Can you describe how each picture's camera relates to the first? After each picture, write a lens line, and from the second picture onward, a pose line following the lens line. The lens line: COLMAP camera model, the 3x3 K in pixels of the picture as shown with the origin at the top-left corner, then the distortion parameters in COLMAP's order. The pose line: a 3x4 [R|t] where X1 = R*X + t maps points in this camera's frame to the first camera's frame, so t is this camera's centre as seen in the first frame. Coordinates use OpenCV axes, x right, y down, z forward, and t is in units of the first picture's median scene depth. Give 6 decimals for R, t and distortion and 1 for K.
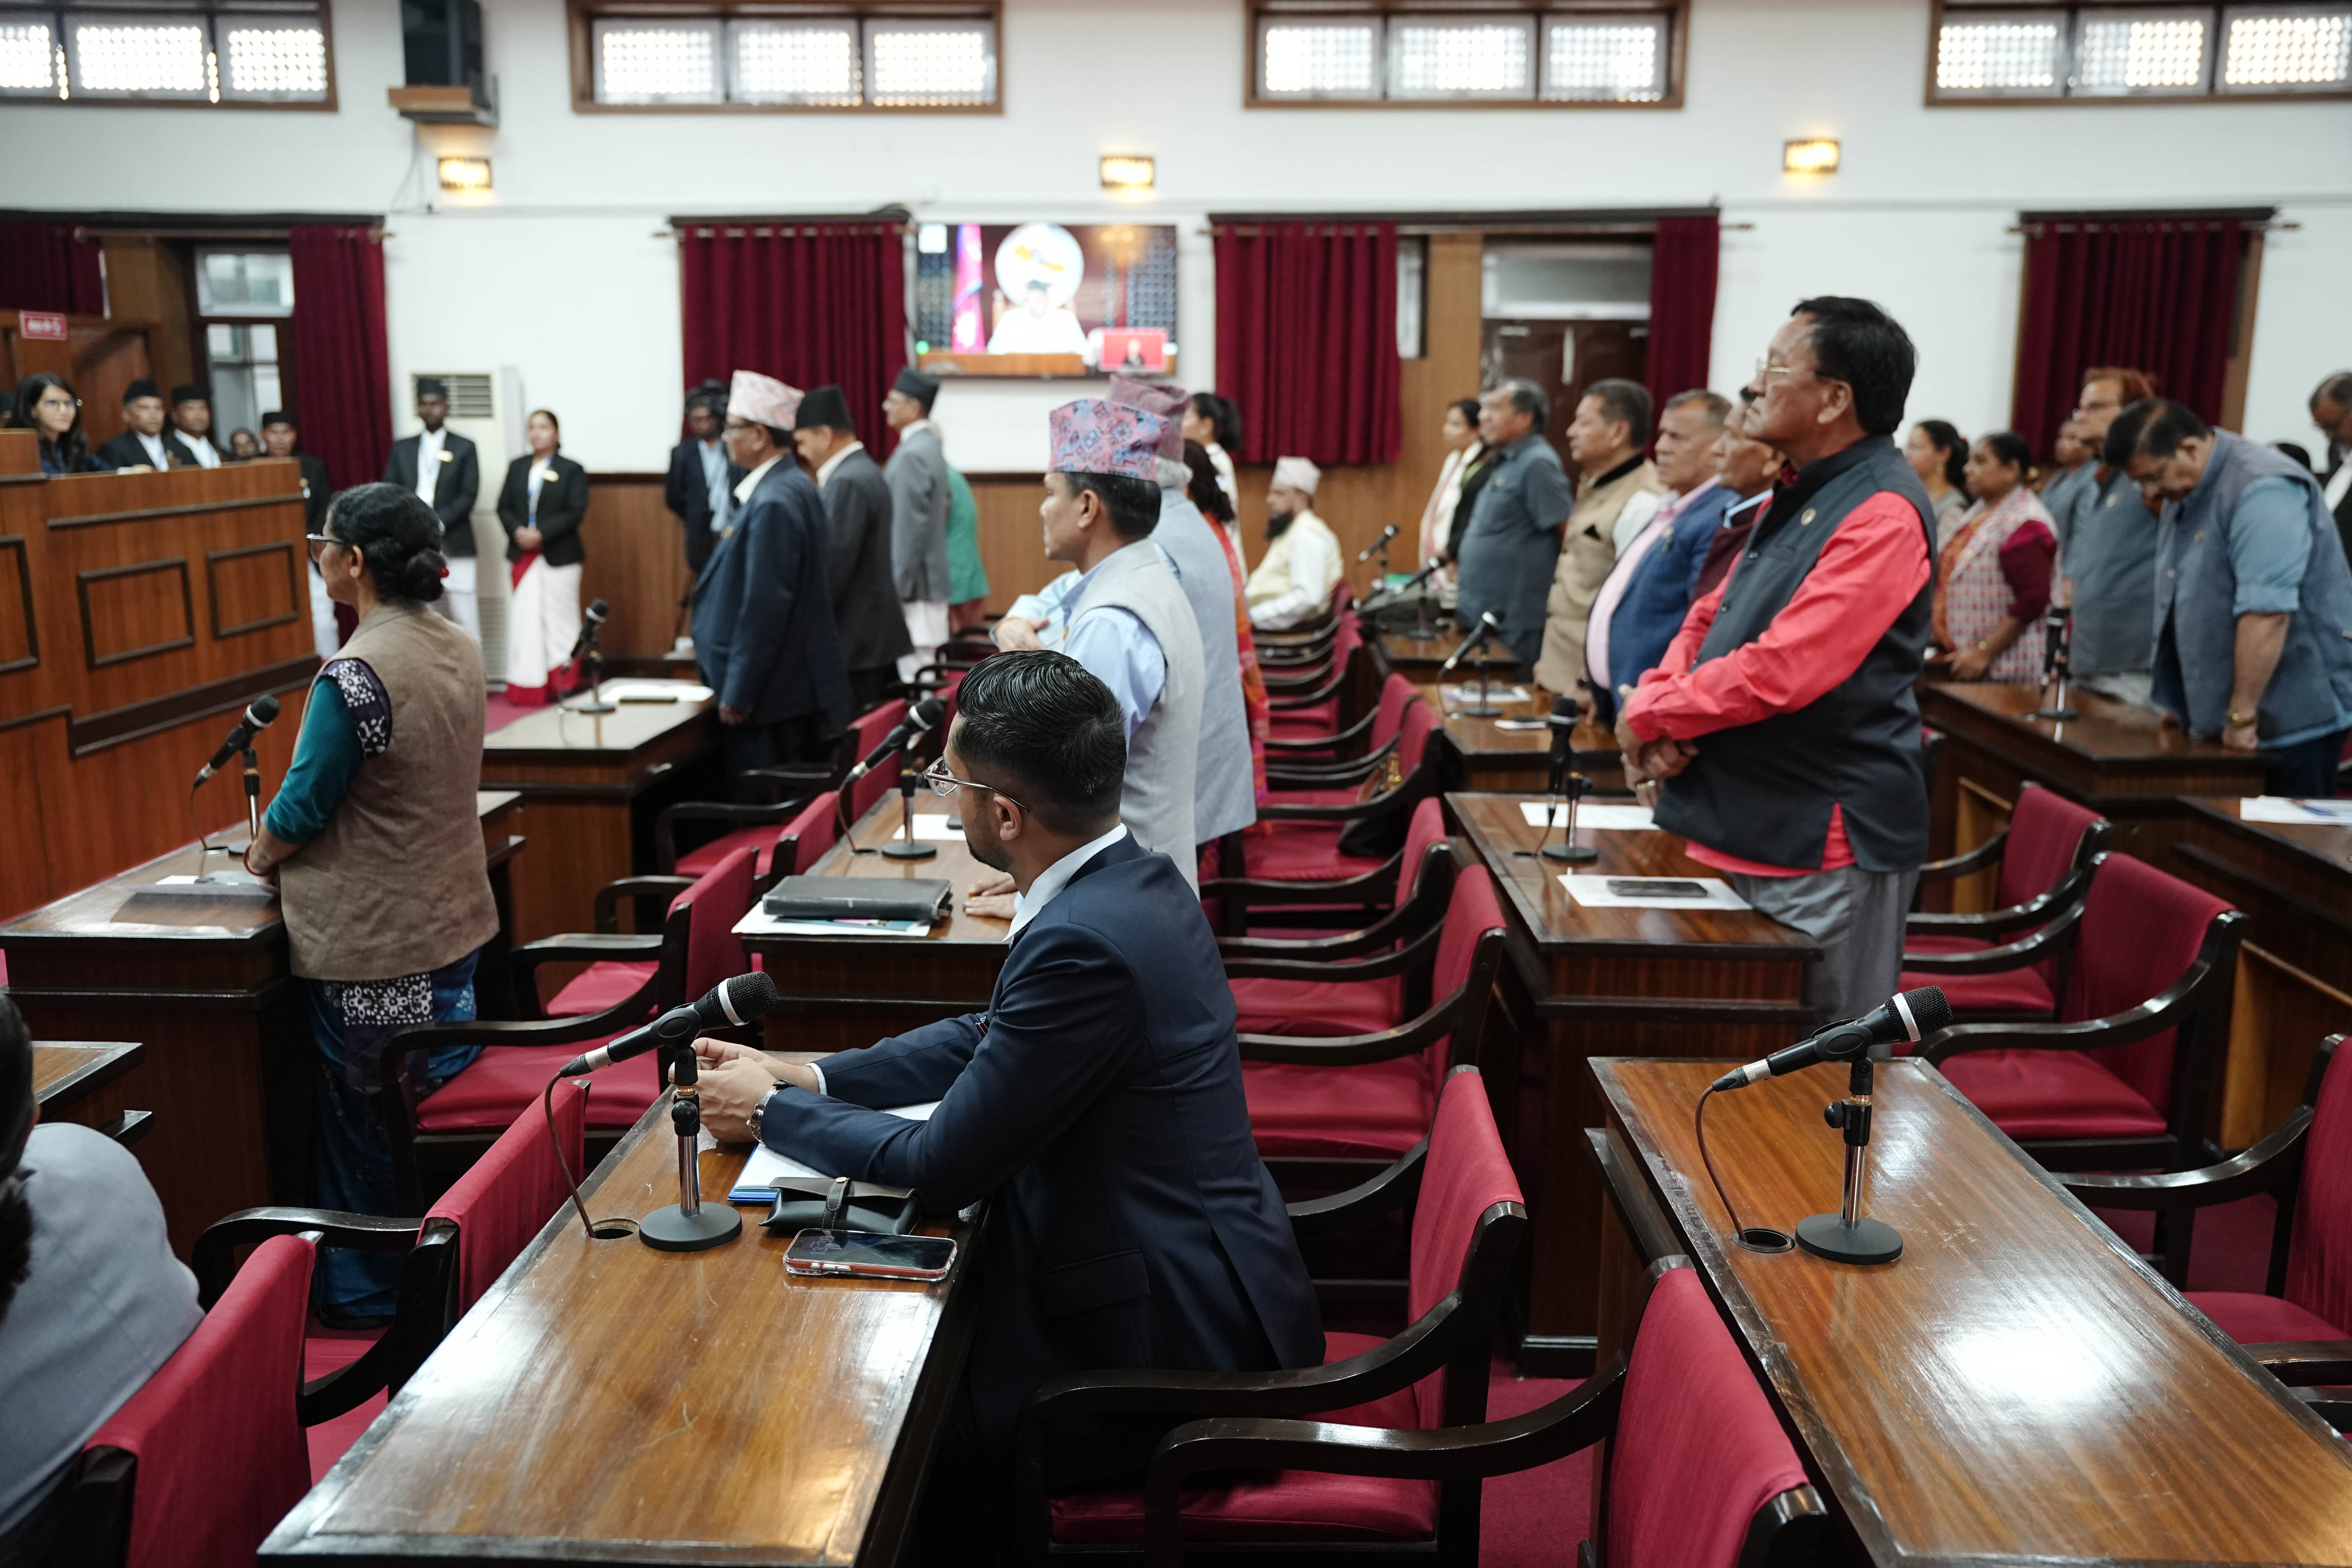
lens RADIAL K [[2016.3, 0, 1169.4], [0, 2016.3, 800.3], [0, 0, 1]] dist [-0.060587, 0.142307]
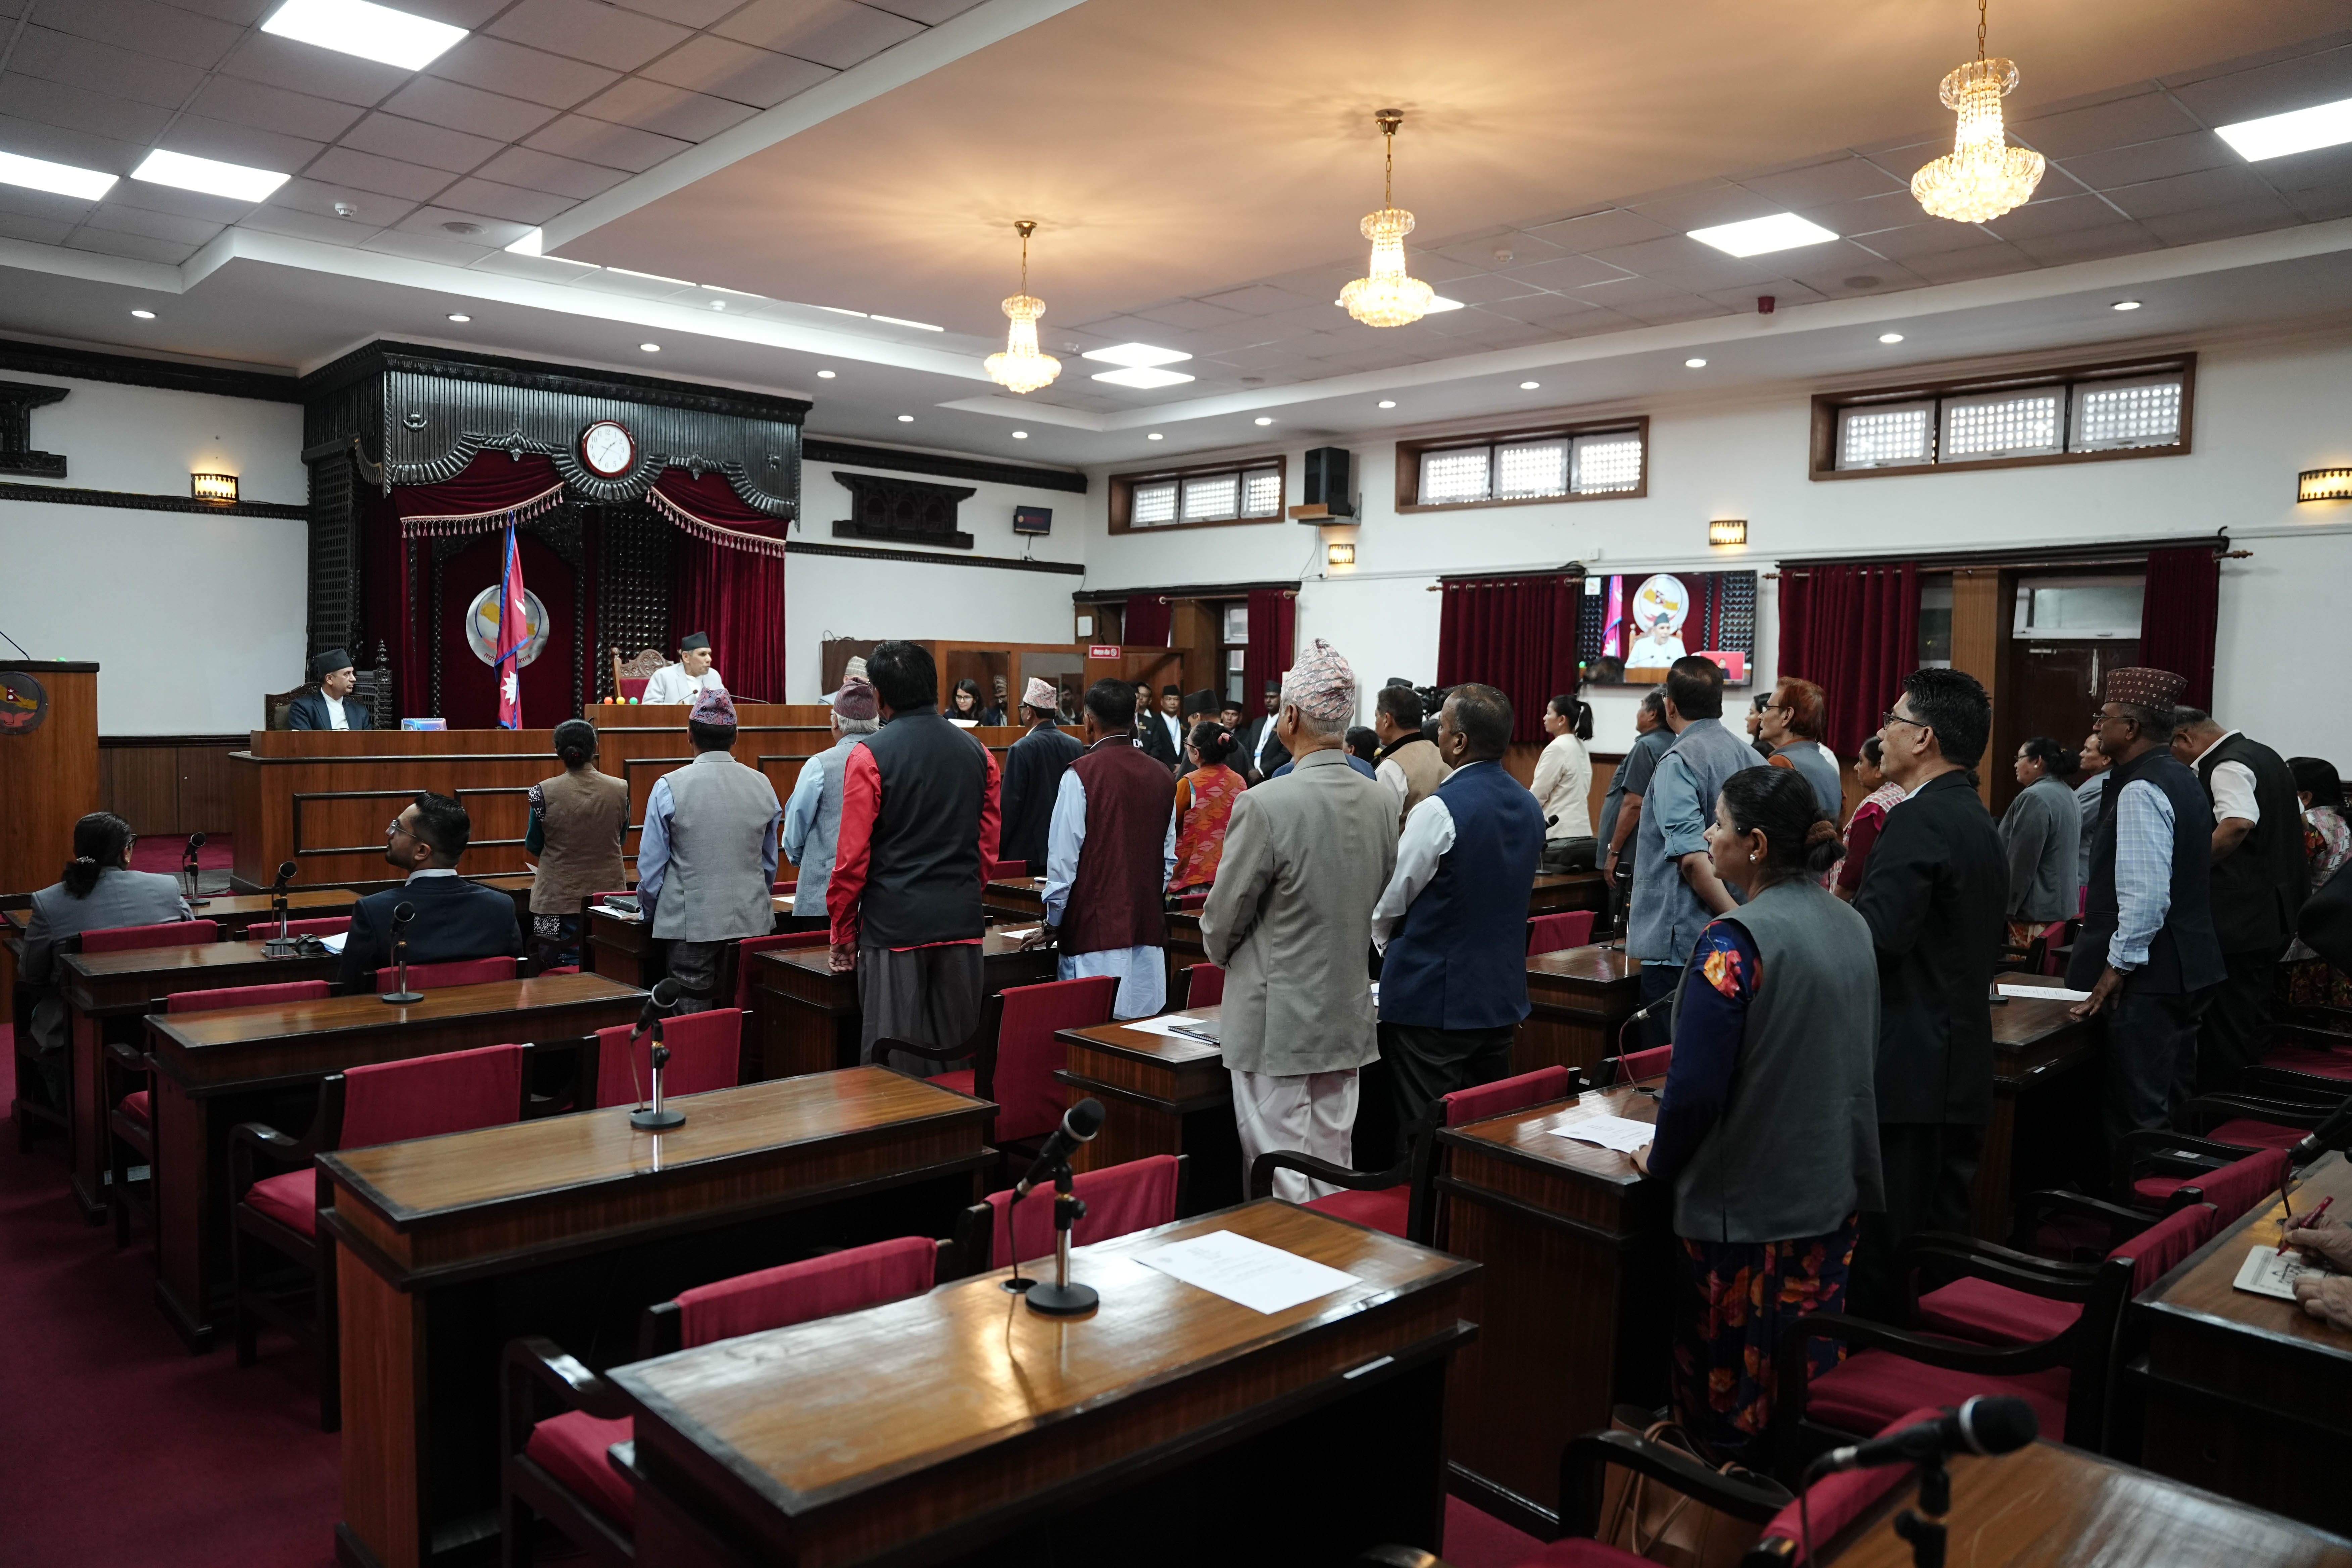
lens RADIAL K [[1644.4, 0, 1172.5], [0, 1644.4, 793.6], [0, 0, 1]] dist [-0.134433, 0.112183]
pose [[0.712474, 0.052773, -0.699711, 0.661010], [-0.151593, 0.985196, -0.080054, -0.006804], [0.685128, 0.163108, 0.709926, 0.037587]]
